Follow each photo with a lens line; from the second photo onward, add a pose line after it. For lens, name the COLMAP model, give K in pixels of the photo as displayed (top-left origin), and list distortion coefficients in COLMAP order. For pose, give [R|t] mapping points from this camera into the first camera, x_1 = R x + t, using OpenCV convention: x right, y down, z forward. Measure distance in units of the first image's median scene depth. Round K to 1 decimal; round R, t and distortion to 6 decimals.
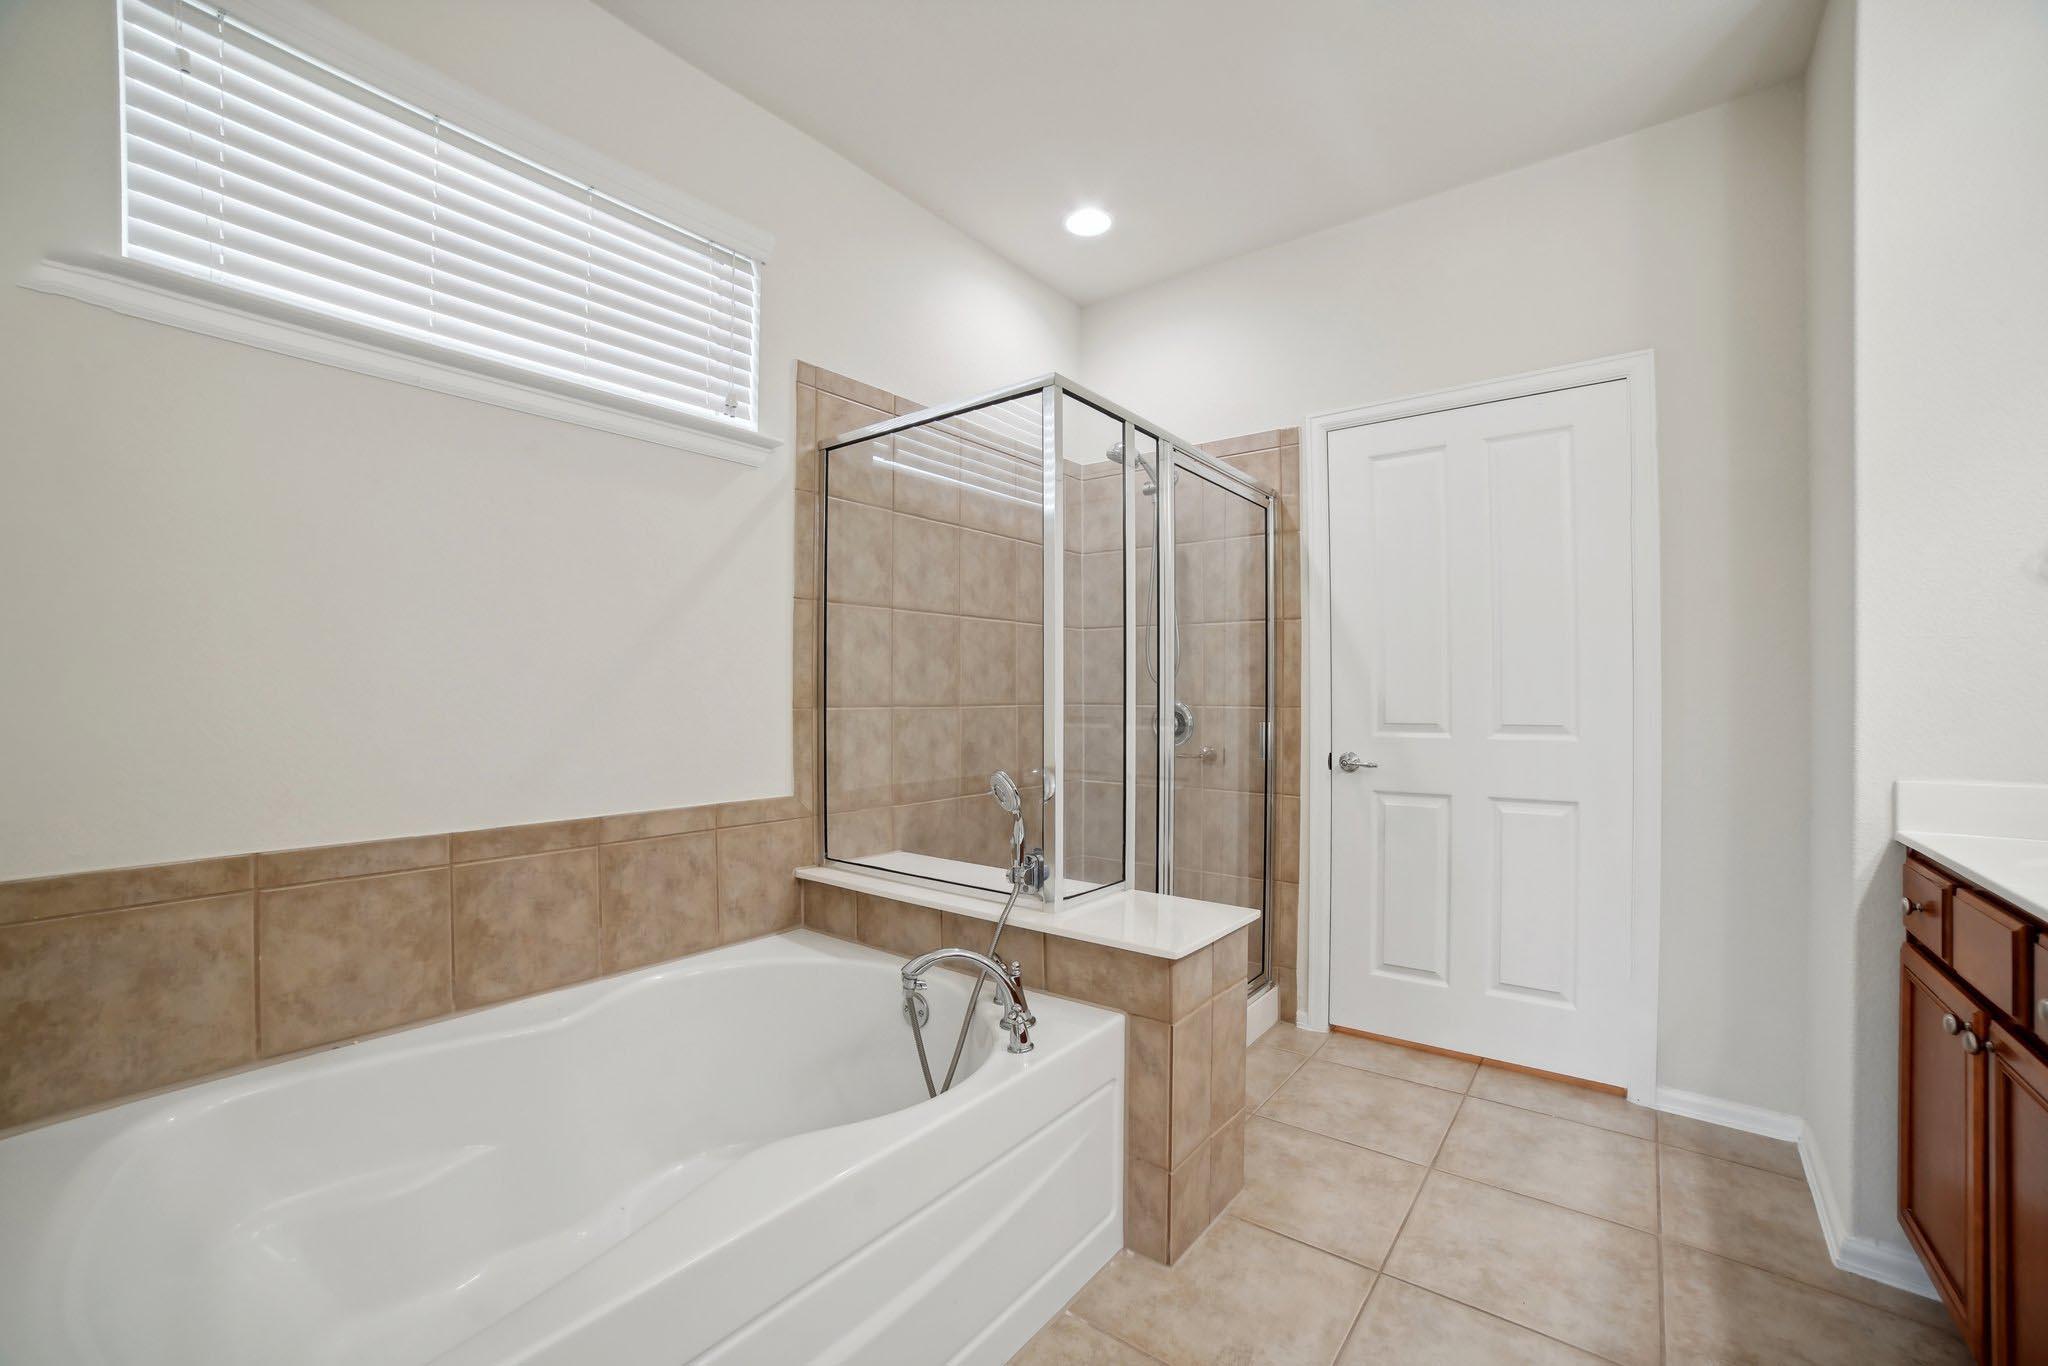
lens RADIAL K [[885.8, 0, 1057.4], [0, 885.8, 691.8], [0, 0, 1]] dist [-0.016823, 0.007817]
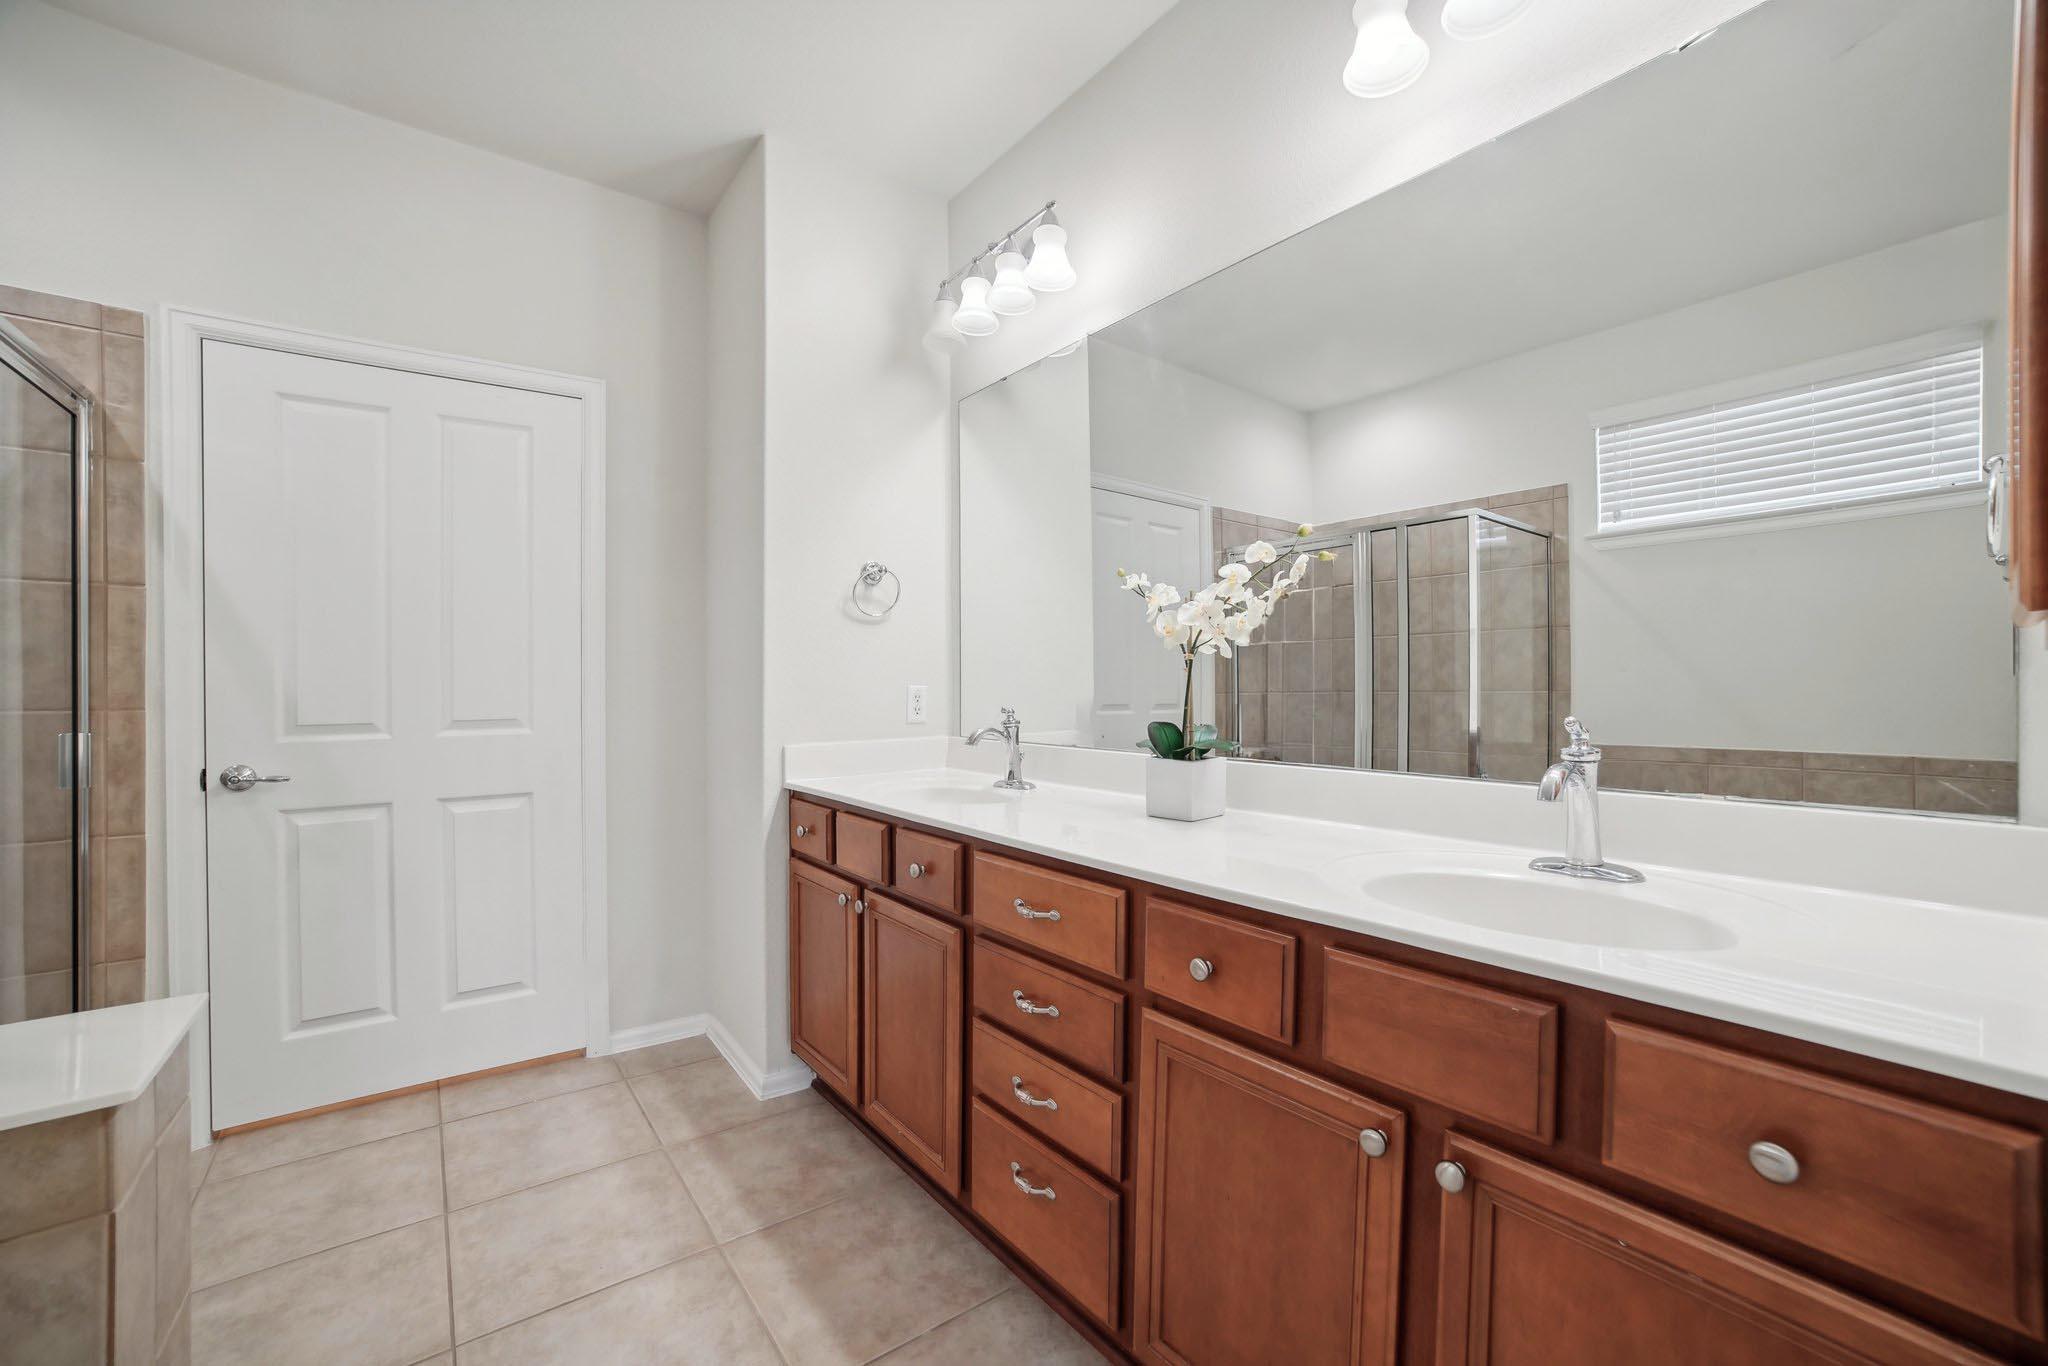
lens RADIAL K [[885.8, 0, 1013.5], [0, 885.8, 680.2], [0, 0, 1]] dist [-0.016823, 0.007817]
pose [[0.296634, 0.000611, 0.954991, -0.236816], [0.005356, 0.999983, -0.002303, -0.000712], [-0.954976, 0.005798, 0.296626, 0.156051]]
